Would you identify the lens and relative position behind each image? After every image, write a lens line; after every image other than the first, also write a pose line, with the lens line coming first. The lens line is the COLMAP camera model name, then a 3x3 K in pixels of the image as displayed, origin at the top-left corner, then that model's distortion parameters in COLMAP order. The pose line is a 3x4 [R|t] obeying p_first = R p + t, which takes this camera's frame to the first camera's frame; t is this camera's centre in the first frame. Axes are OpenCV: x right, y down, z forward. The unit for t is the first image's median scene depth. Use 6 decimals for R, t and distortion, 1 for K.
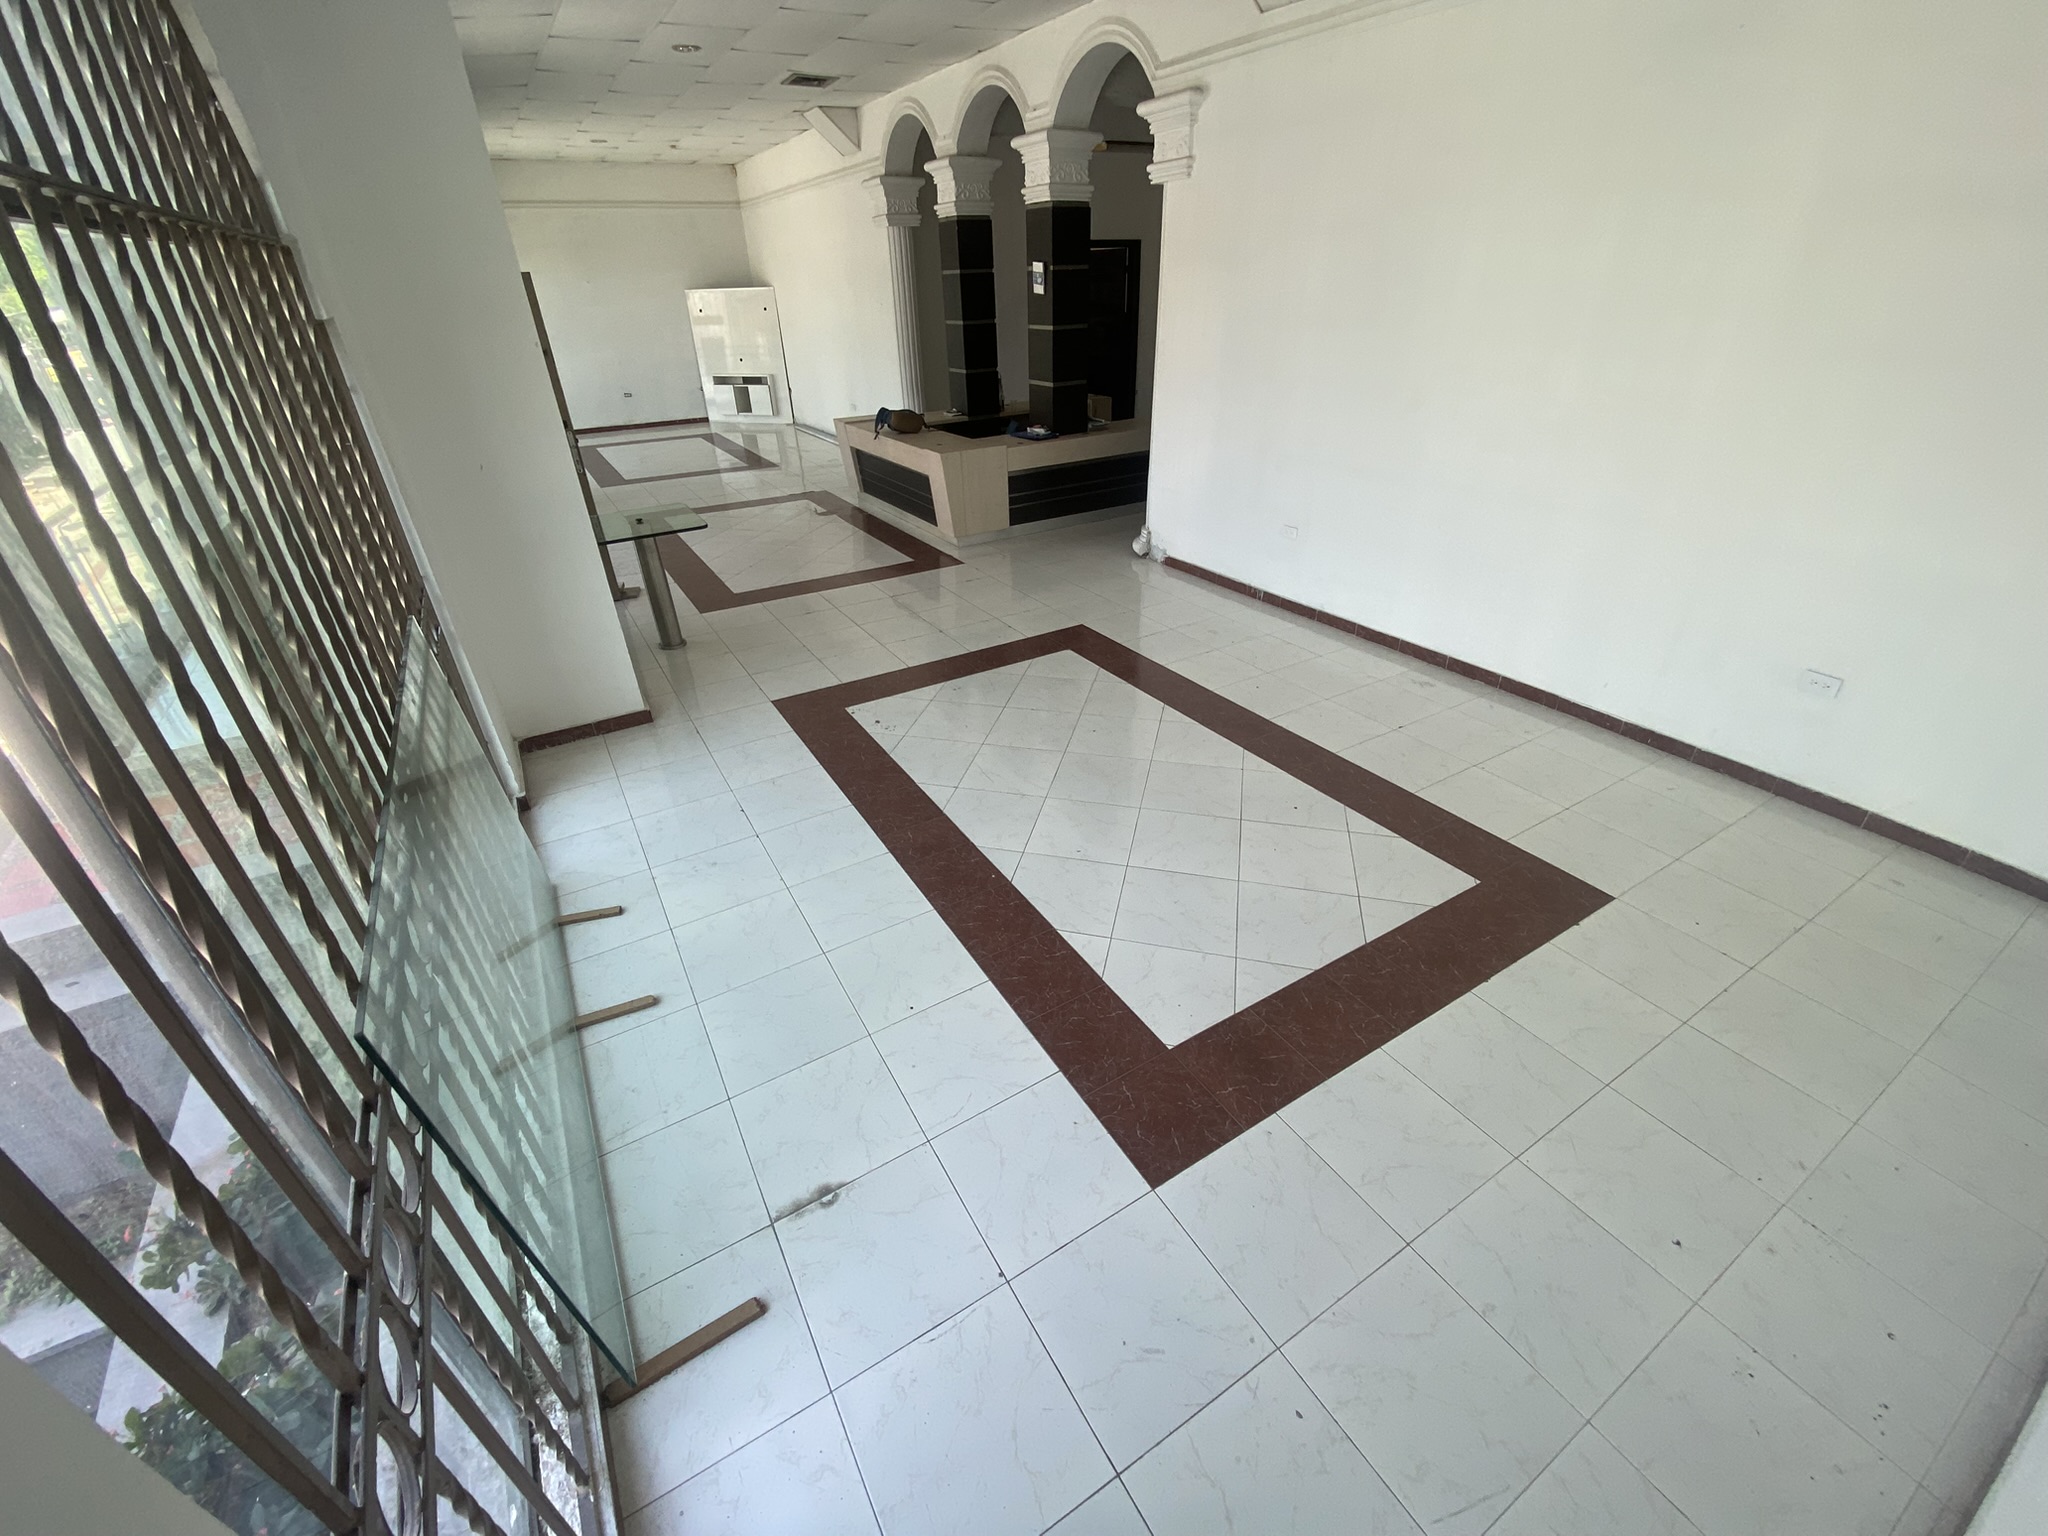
lens RADIAL K [[830.5, 0, 1024.0], [0, 830.5, 768.0], [0, 0, 1]] dist [0.000395, -0.000122]
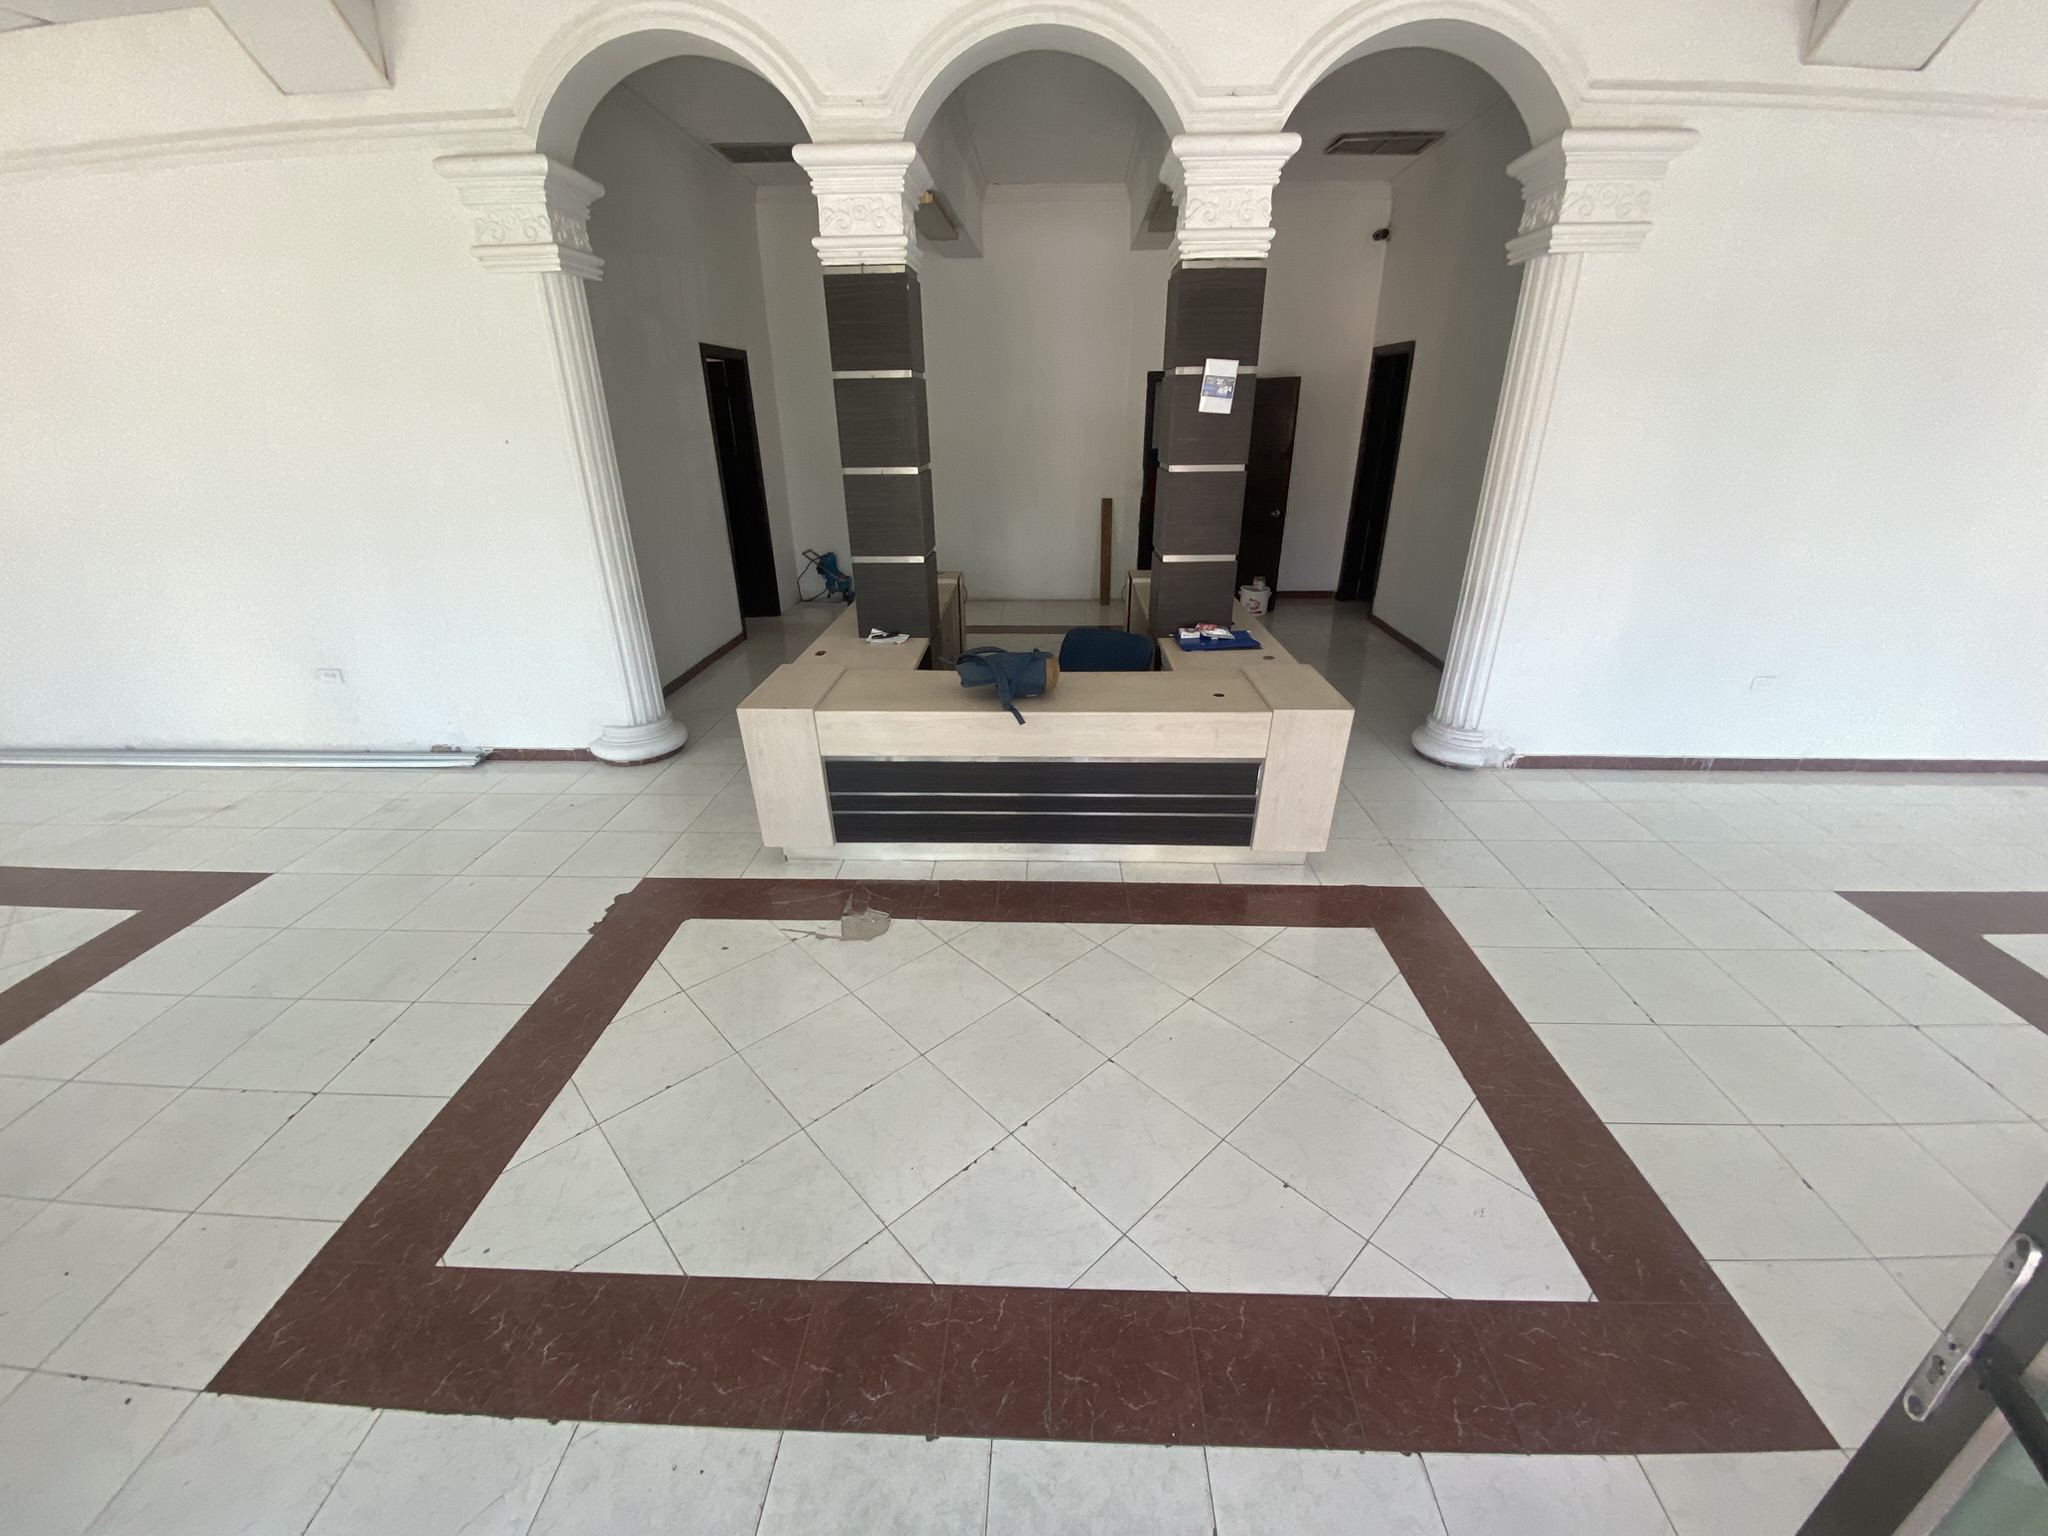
lens RADIAL K [[793.9, 0, 1024.0], [0, 793.9, 768.0], [0, 0, 1]] dist [-0.014623, -0.000081]
pose [[0.548903, -0.340989, 0.763172, -0.561022], [0.418121, 0.902584, 0.102550, -0.469477], [-0.723796, 0.262808, 0.638006, 0.825408]]
